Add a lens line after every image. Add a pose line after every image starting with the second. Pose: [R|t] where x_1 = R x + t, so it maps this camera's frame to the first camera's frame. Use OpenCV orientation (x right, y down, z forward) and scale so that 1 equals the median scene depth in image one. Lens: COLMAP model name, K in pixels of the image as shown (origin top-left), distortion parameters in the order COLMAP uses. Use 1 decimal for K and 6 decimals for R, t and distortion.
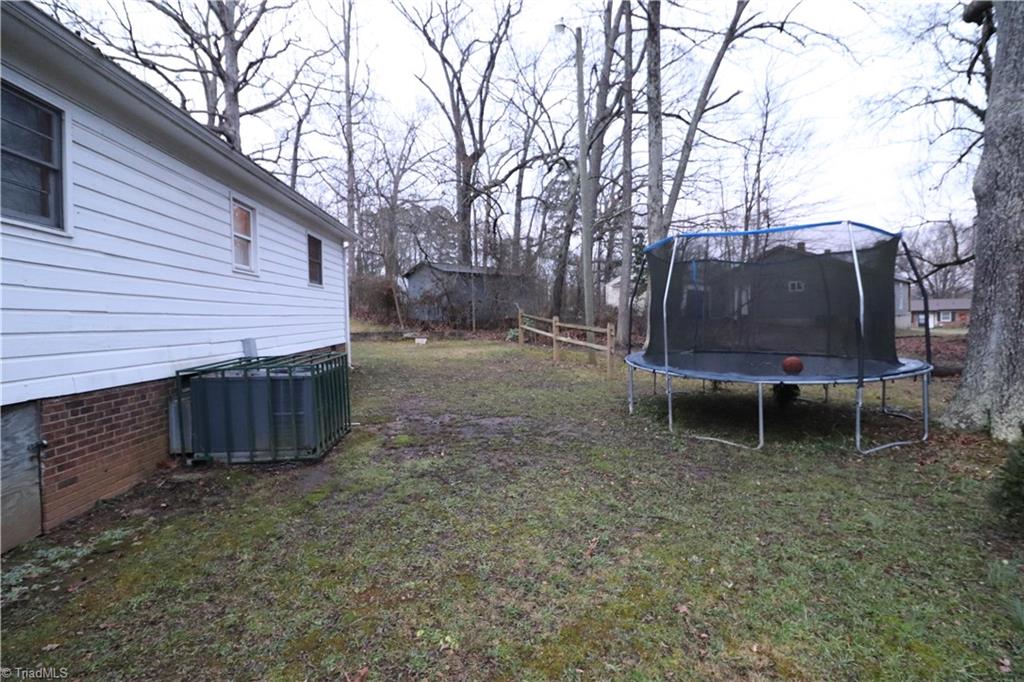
lens RADIAL K [[478.1, 0, 510.9], [0, 478.1, 335.7], [0, 0, 1]] dist [-0.000497, -0.000126]
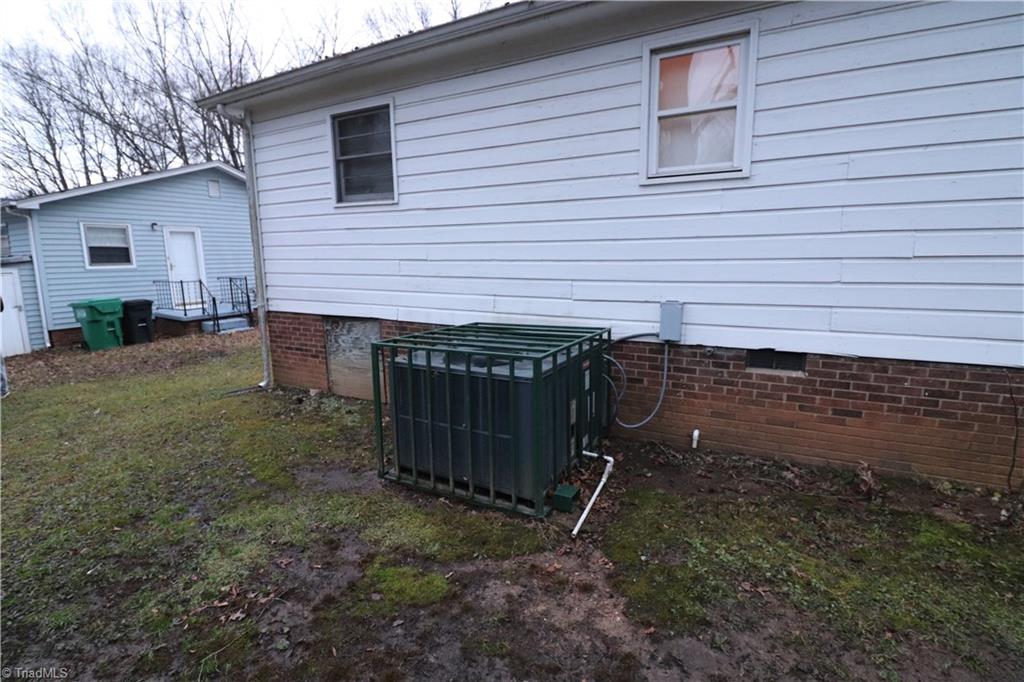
lens RADIAL K [[478.1, 0, 510.9], [0, 478.1, 335.7], [0, 0, 1]] dist [-0.000497, -0.000126]
pose [[-0.547000, 0.157676, -0.822149, 0.038212], [-0.013323, 0.980337, 0.196878, -0.089120], [0.837027, 0.118646, -0.534144, 1.611812]]
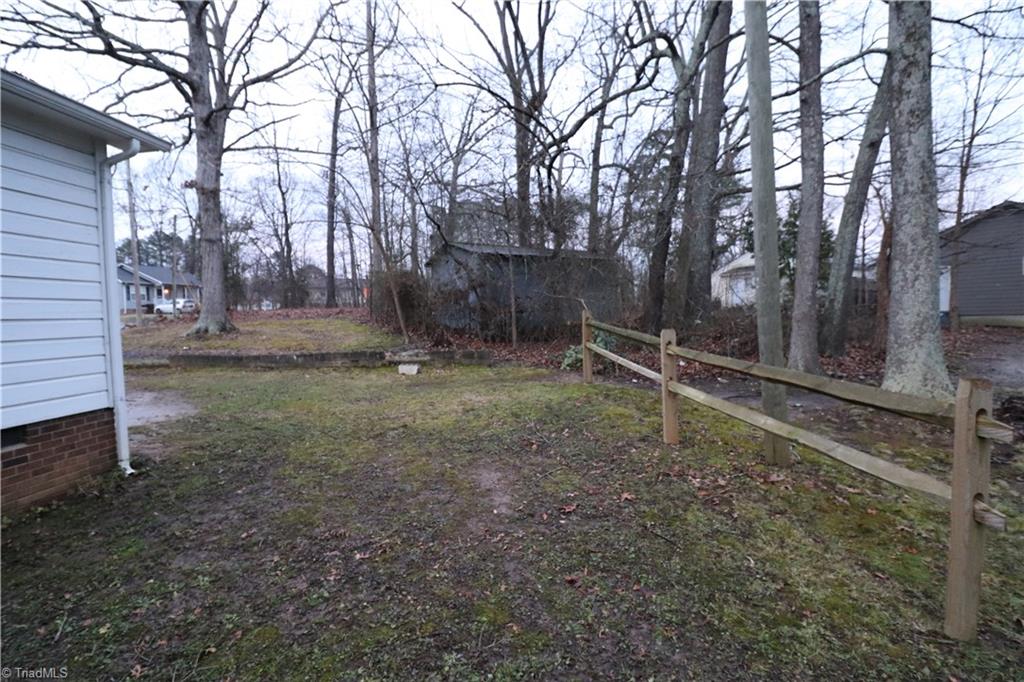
lens RADIAL K [[478.1, 0, 510.9], [0, 478.1, 335.7], [0, 0, 1]] dist [-0.000497, -0.000126]
pose [[0.985033, -0.007881, -0.172188, 0.023684], [0.008083, 0.999967, 0.000475, -0.023252], [0.172178, -0.001860, 0.985064, 0.387256]]
